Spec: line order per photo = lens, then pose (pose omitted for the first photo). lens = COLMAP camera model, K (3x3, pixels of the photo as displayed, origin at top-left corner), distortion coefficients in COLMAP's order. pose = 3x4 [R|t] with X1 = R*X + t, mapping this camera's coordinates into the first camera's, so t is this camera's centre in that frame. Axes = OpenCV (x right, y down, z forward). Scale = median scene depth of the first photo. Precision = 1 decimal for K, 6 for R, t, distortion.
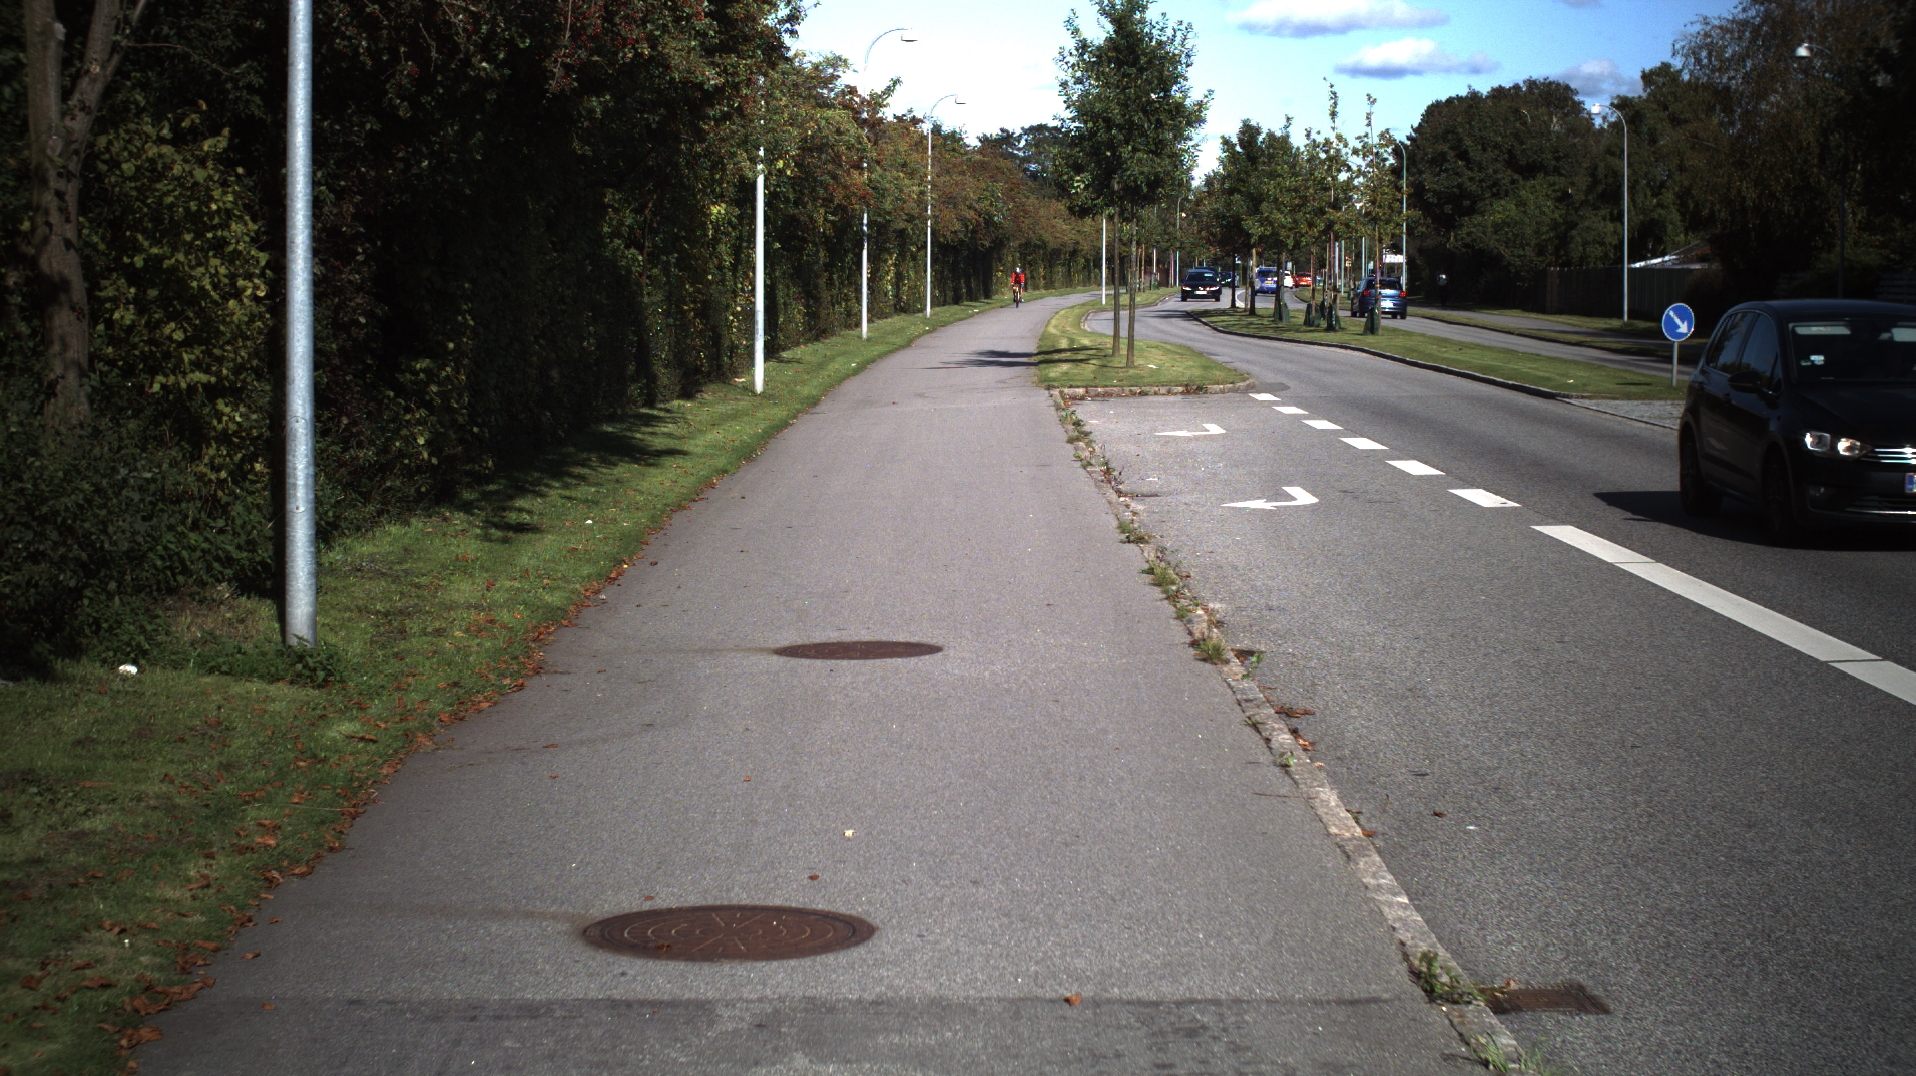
lens RADIAL K [[3609.5, 0, 958.0], [0, 3609.5, 538.0], [0, 0, 1]] dist [-0.332888, 0.433208]
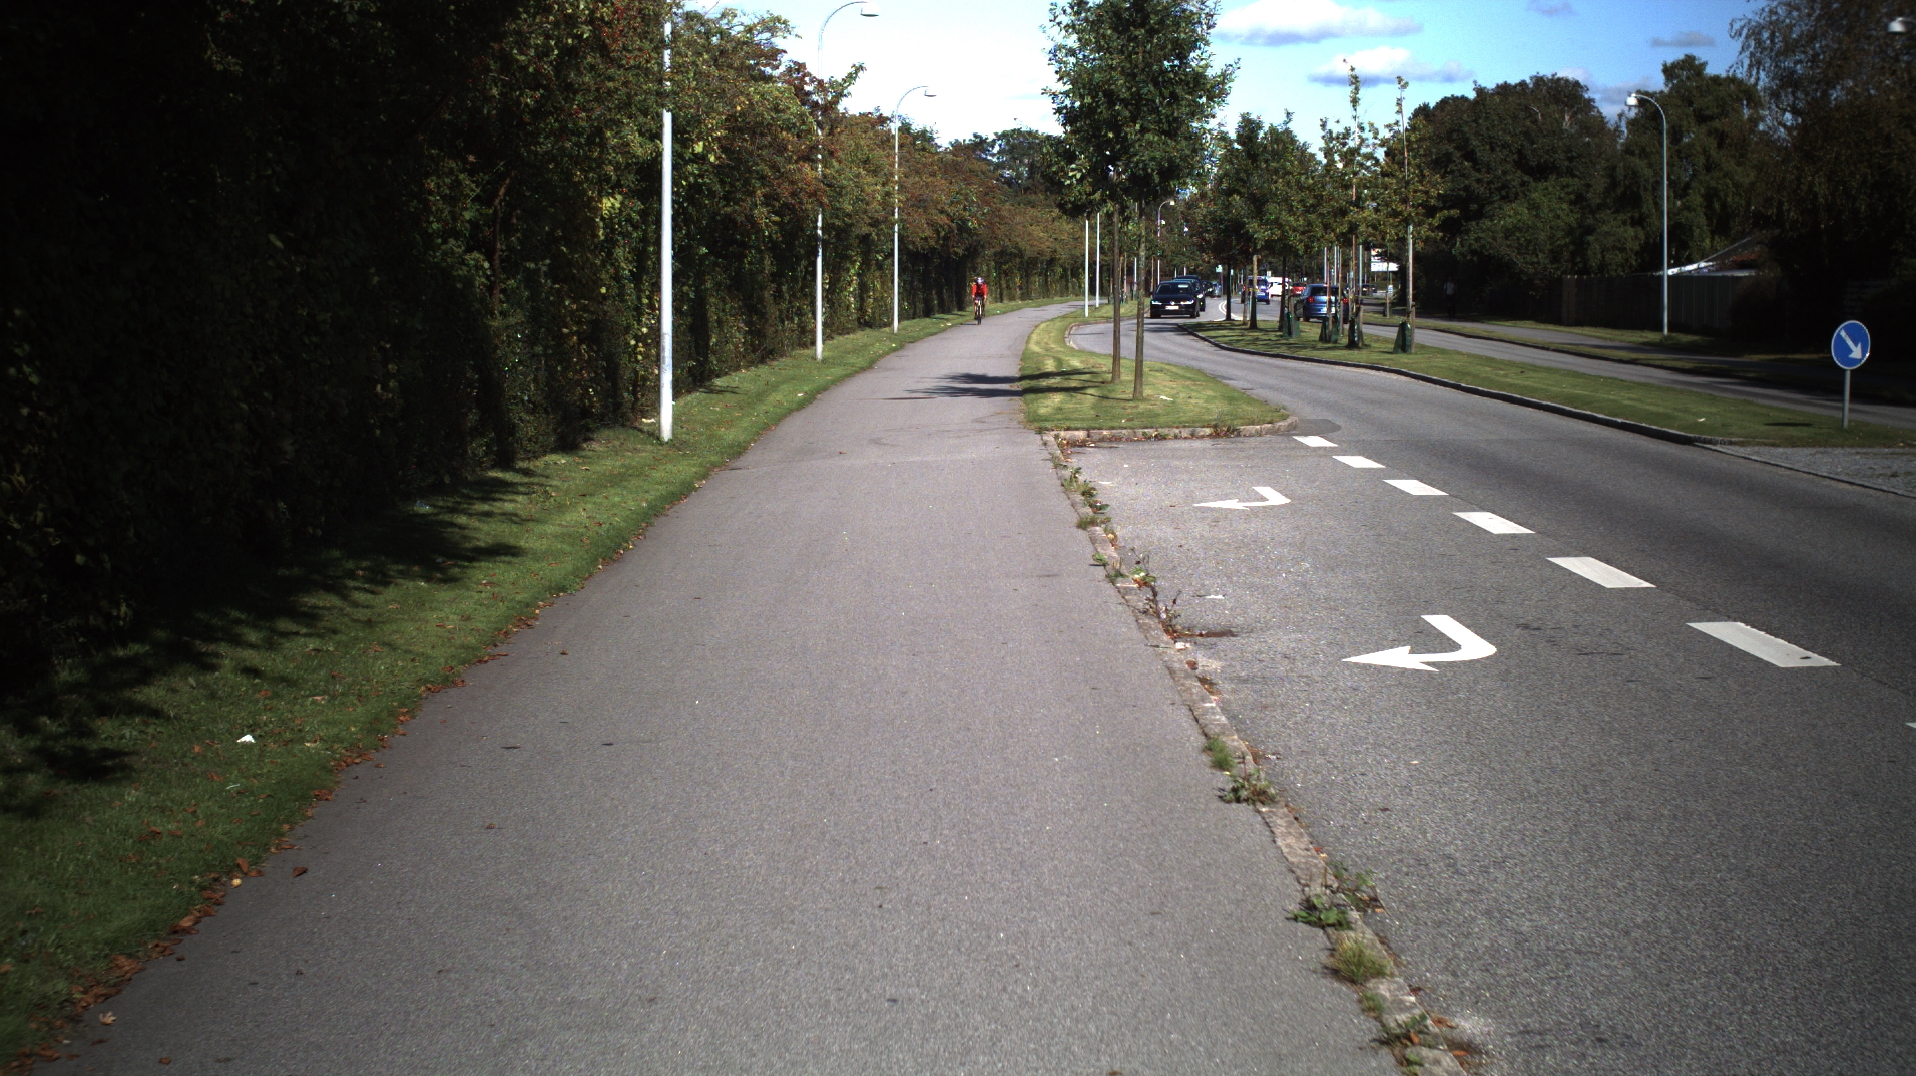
lens RADIAL K [[3609.5, 0, 958.0], [0, 3609.5, 538.0], [0, 0, 1]] dist [-0.332888, 0.433208]
pose [[0.999968, -0.003379, 0.007241, 0.000990], [0.003399, 0.999990, -0.002769, -0.010374], [-0.007231, 0.002794, 0.999970, 0.139759]]
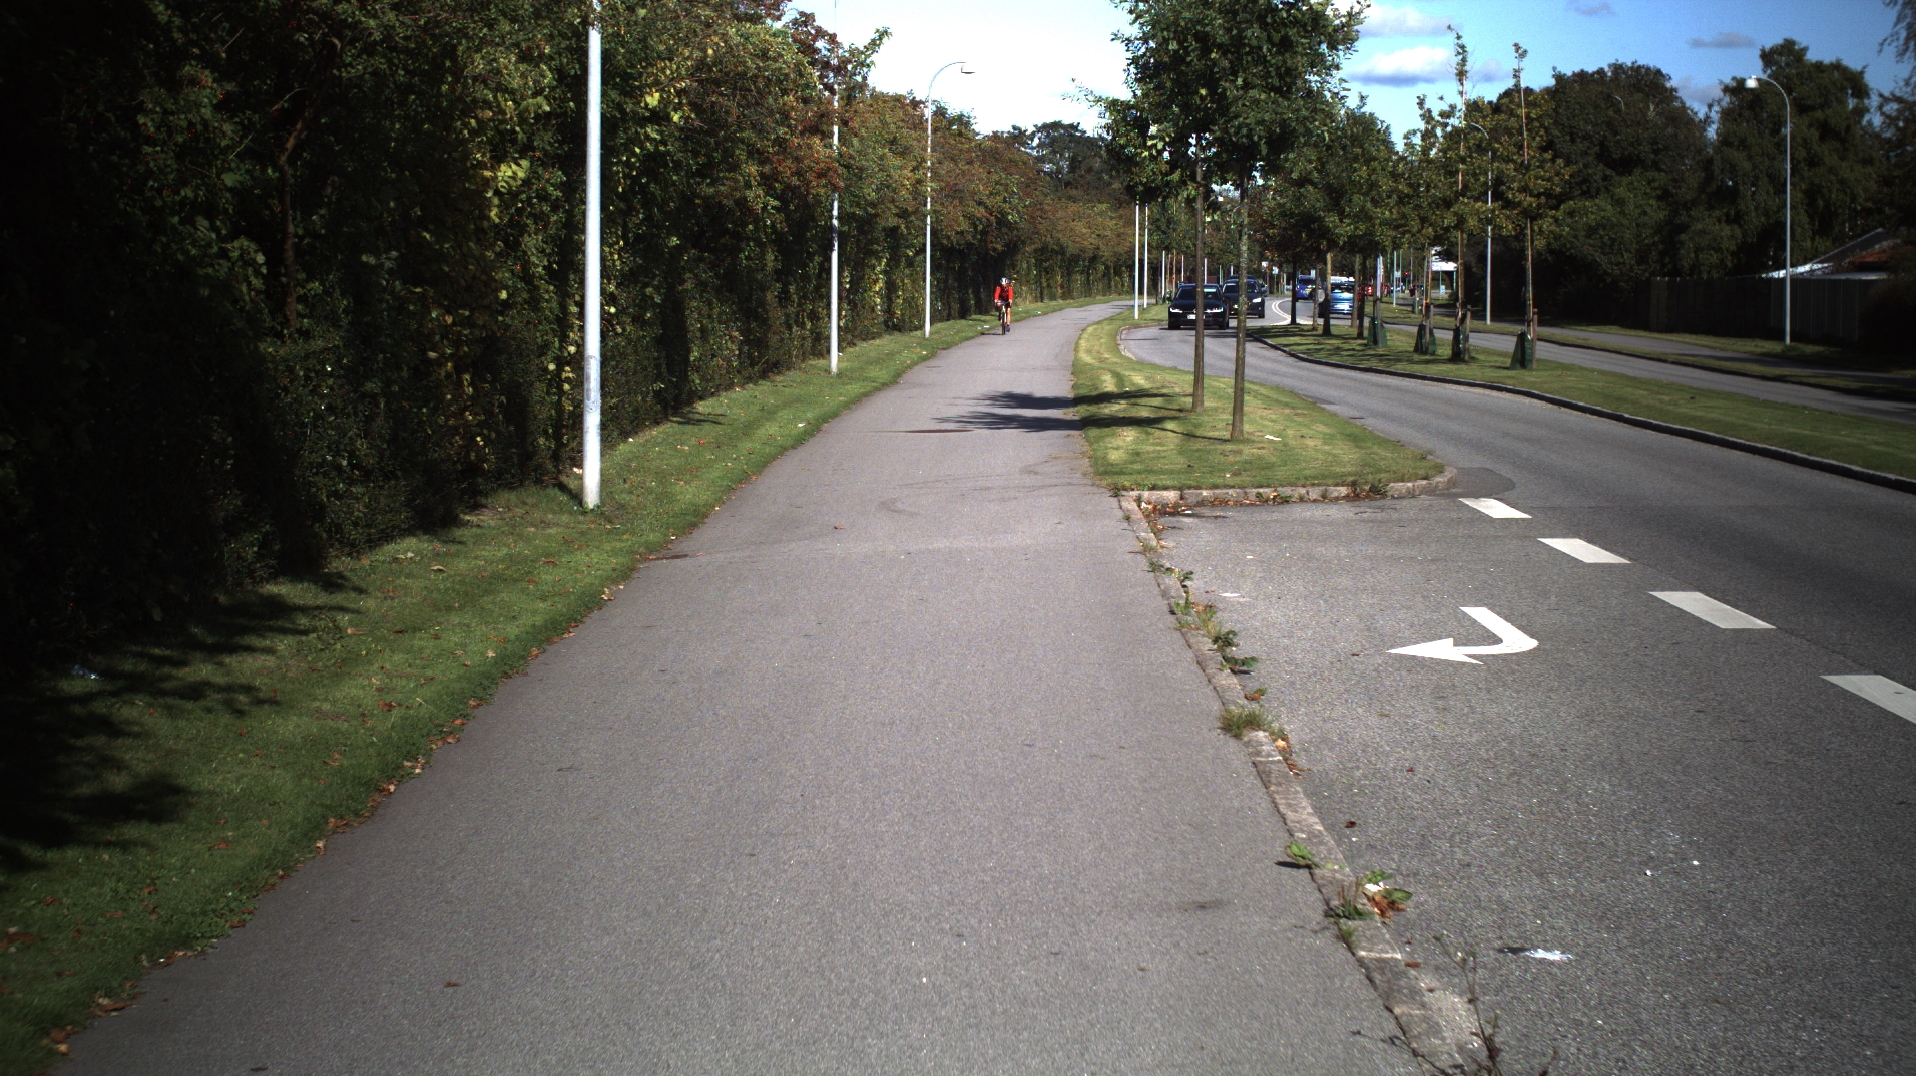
lens RADIAL K [[3609.5, 0, 958.0], [0, 3609.5, 538.0], [0, 0, 1]] dist [-0.332888, 0.433208]
pose [[0.999994, 0.002348, -0.002527, 0.001162], [-0.002353, 0.999995, -0.001971, -0.021324], [0.002522, 0.001977, 0.999995, 0.279924]]
